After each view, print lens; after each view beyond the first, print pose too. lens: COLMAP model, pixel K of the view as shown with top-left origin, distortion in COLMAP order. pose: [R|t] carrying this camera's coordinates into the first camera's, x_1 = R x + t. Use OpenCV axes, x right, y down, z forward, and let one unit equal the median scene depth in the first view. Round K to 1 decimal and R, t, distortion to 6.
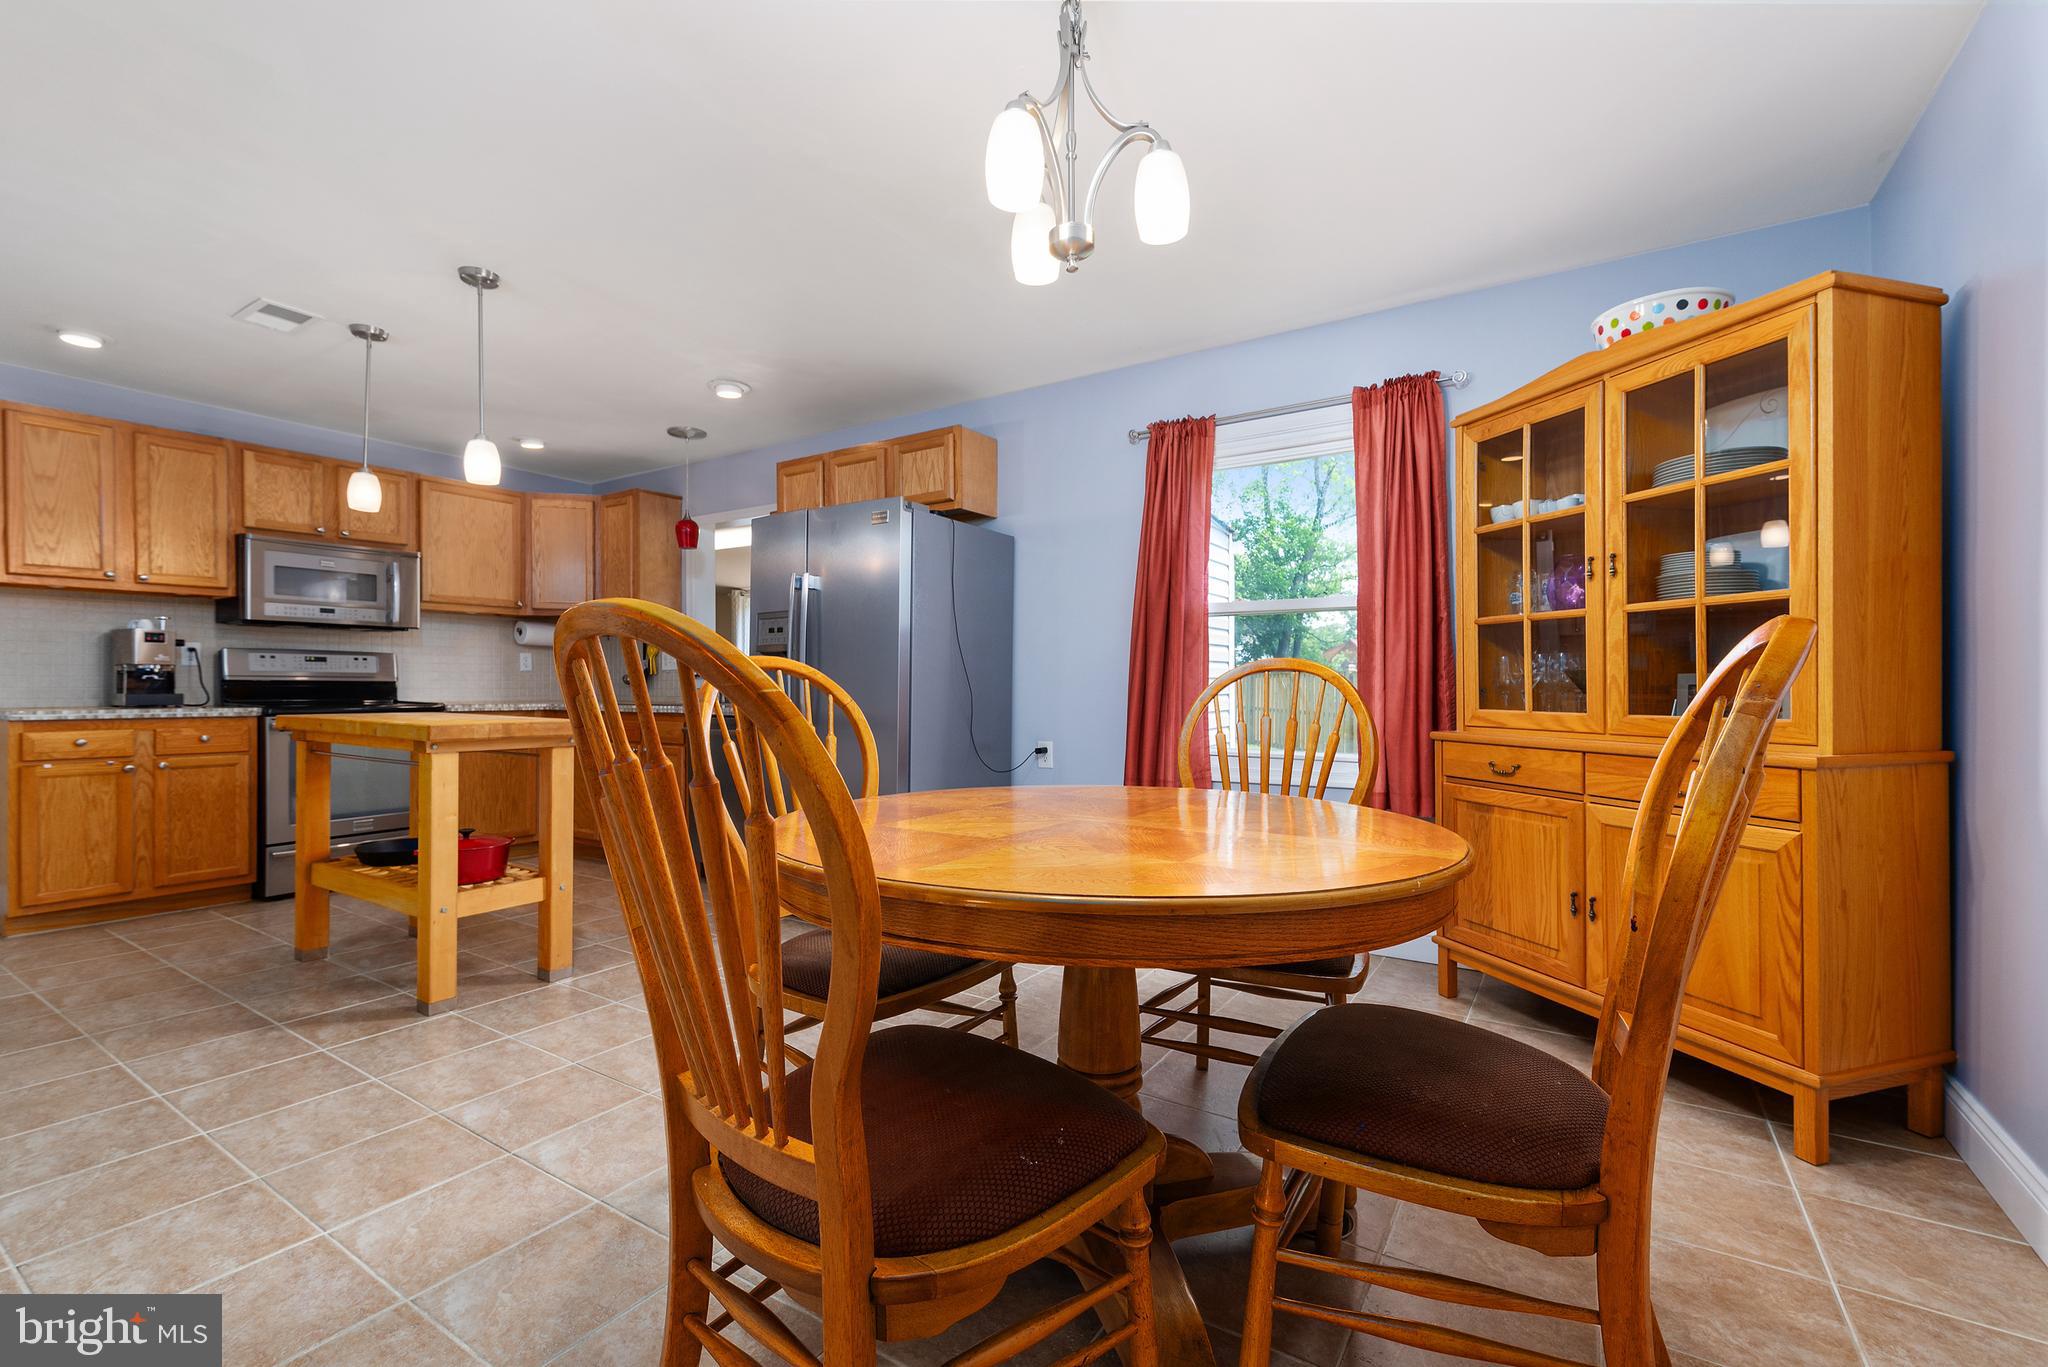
lens RADIAL K [[879.4, 0, 1024.0], [0, 879.4, 683.5], [0, 0, 1]] dist [0.005386, 0.000079]
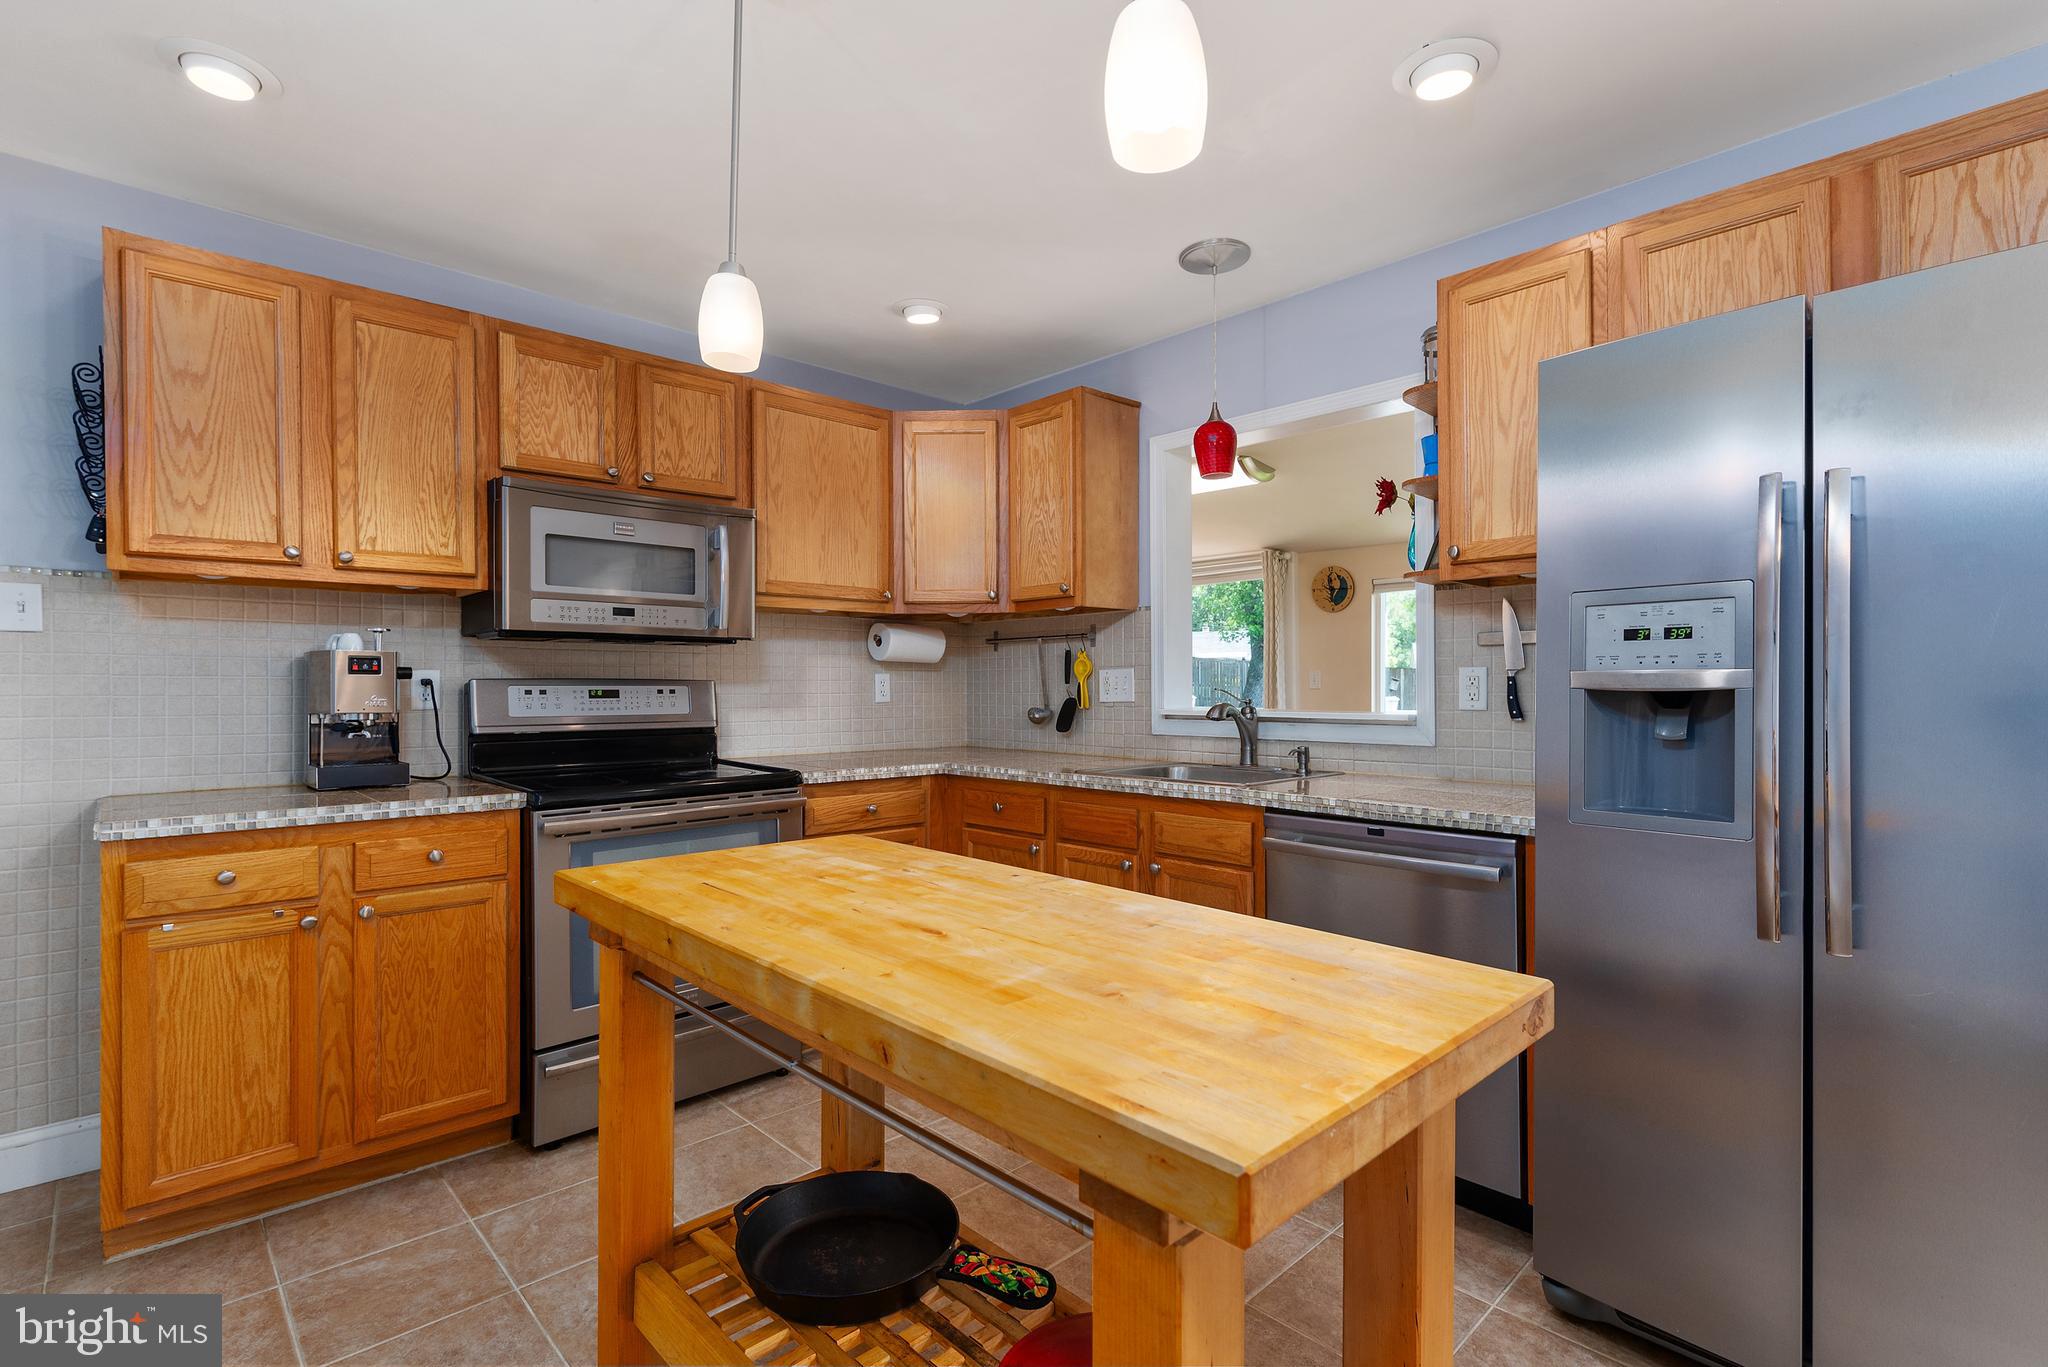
lens RADIAL K [[955.4, 0, 1024.0], [0, 955.4, 683.5], [0, 0, 1]] dist [0.000628, -0.000061]
pose [[0.972048, -0.003709, -0.234753, -0.437671], [0.003667, 0.999993, -0.000617, -0.038564], [0.234754, -0.000261, 0.972055, 0.512186]]
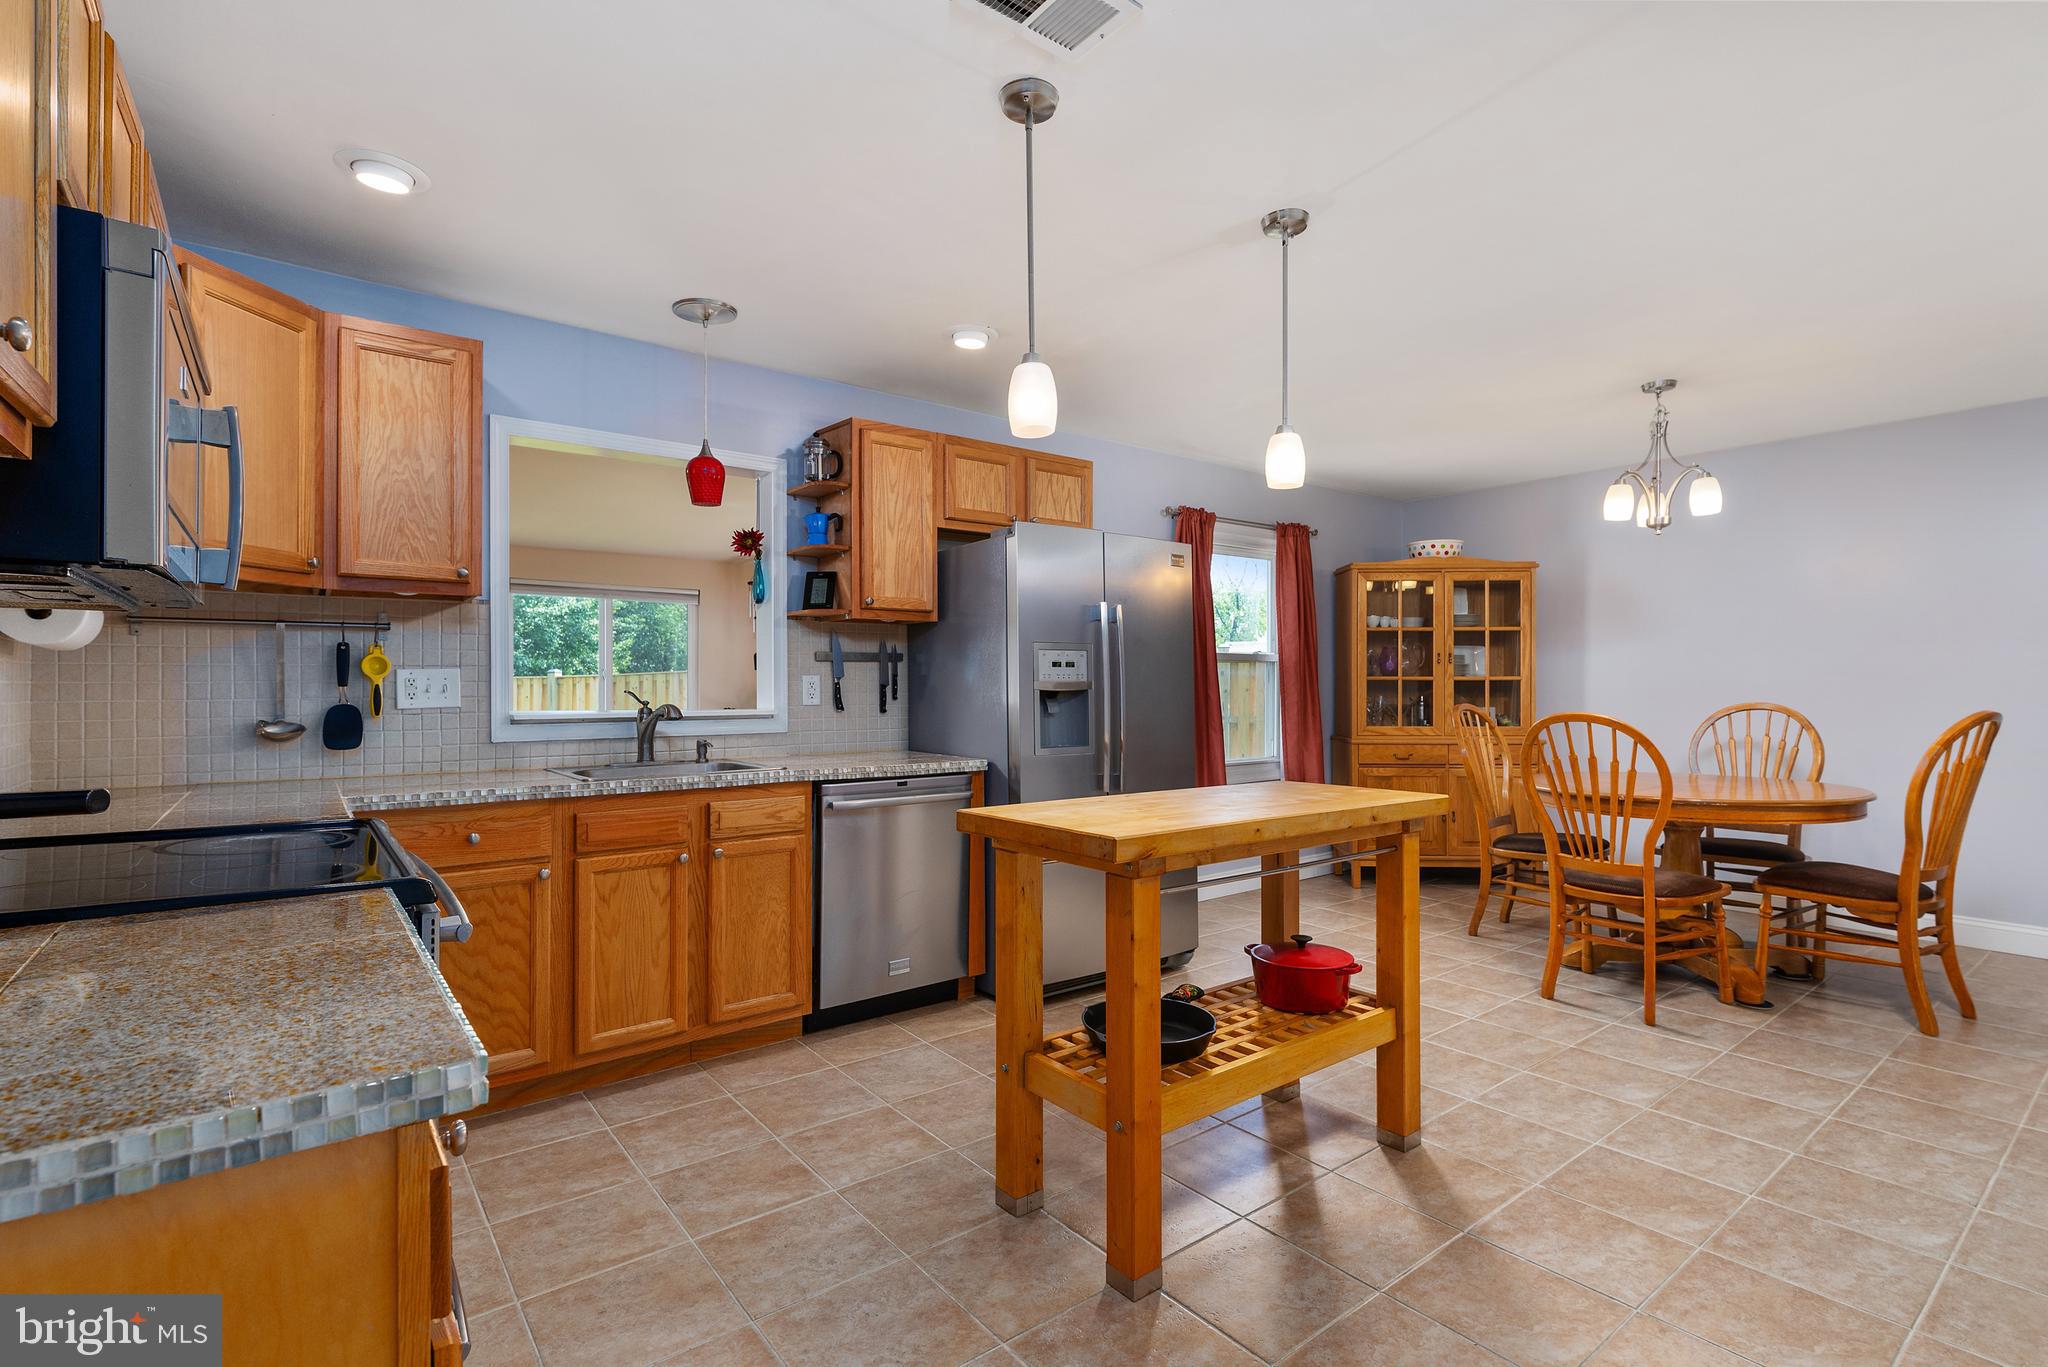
lens RADIAL K [[955.4, 0, 1024.0], [0, 955.4, 683.5], [0, 0, 1]] dist [0.000628, -0.000061]
pose [[0.327566, 0.000631, 0.944828, -1.116972], [-0.001029, 0.999999, -0.000311, -0.040985], [-0.944828, -0.000870, 0.327566, 0.712488]]
